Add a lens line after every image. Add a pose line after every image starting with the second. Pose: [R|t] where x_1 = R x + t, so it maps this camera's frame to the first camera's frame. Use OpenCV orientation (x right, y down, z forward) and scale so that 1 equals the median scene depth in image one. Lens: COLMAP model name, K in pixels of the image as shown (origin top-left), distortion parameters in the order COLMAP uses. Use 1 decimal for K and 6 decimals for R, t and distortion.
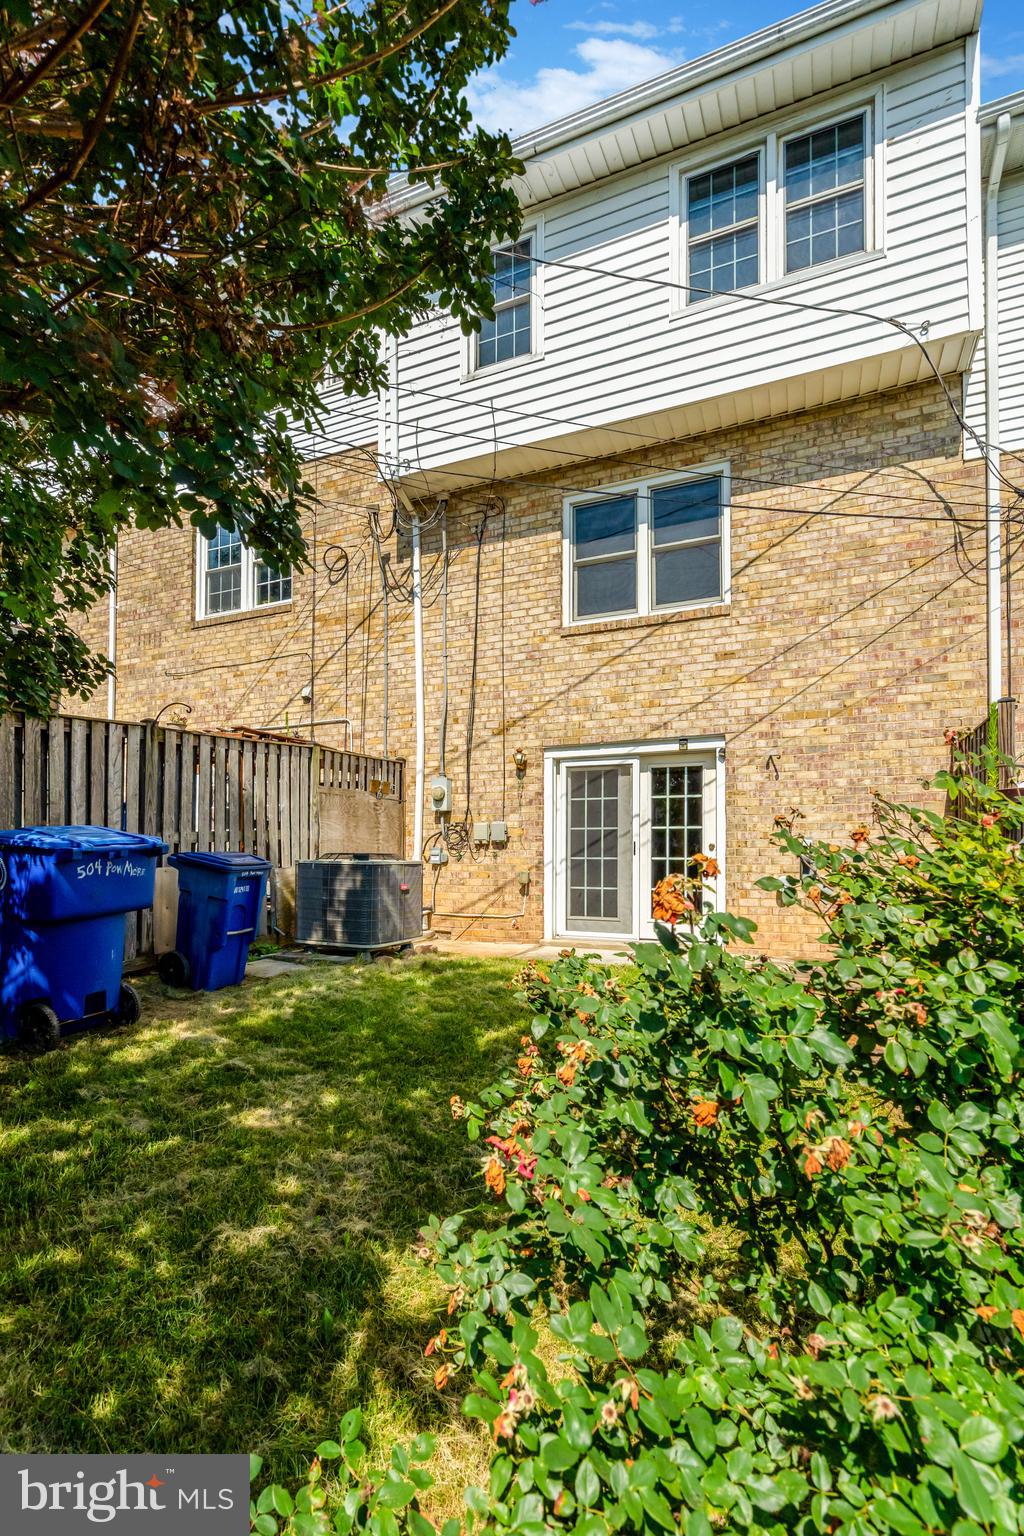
lens RADIAL K [[727.6, 0, 507.8], [0, 727.6, 764.8], [0, 0, 1]] dist [0.003549, -0.000344]
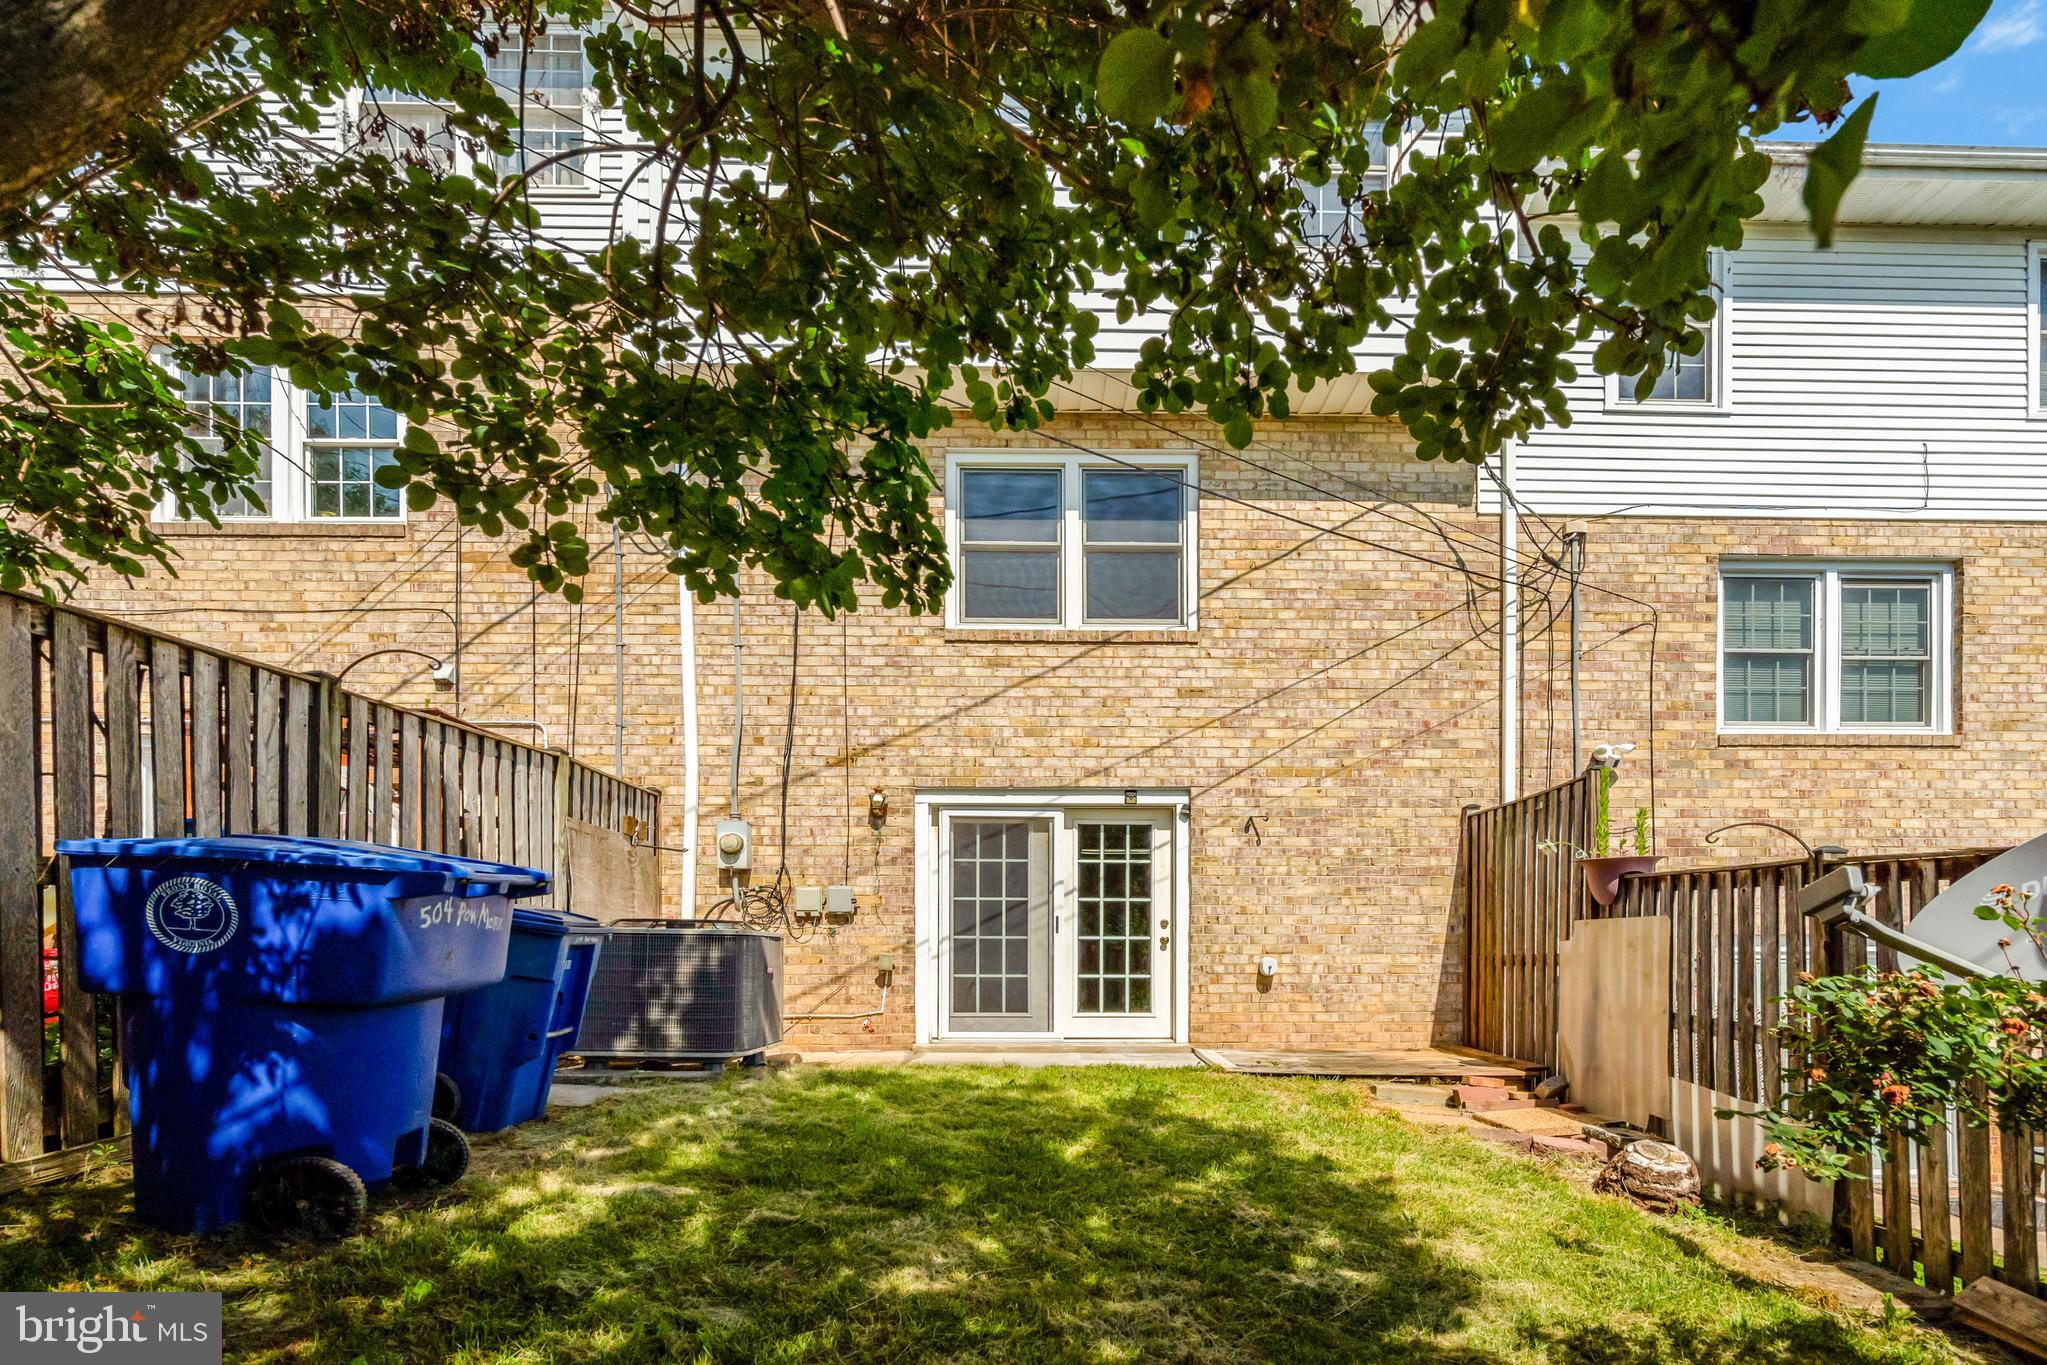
lens RADIAL K [[948.2, 0, 1000.6], [0, 948.2, 885.5], [0, 0, 1]] dist [-0.002260, 0.000259]
pose [[0.907788, 0.047725, 0.416705, -0.314440], [-0.066761, 0.997280, 0.031220, 0.045610], [-0.414082, -0.056161, 0.908505, 0.099431]]
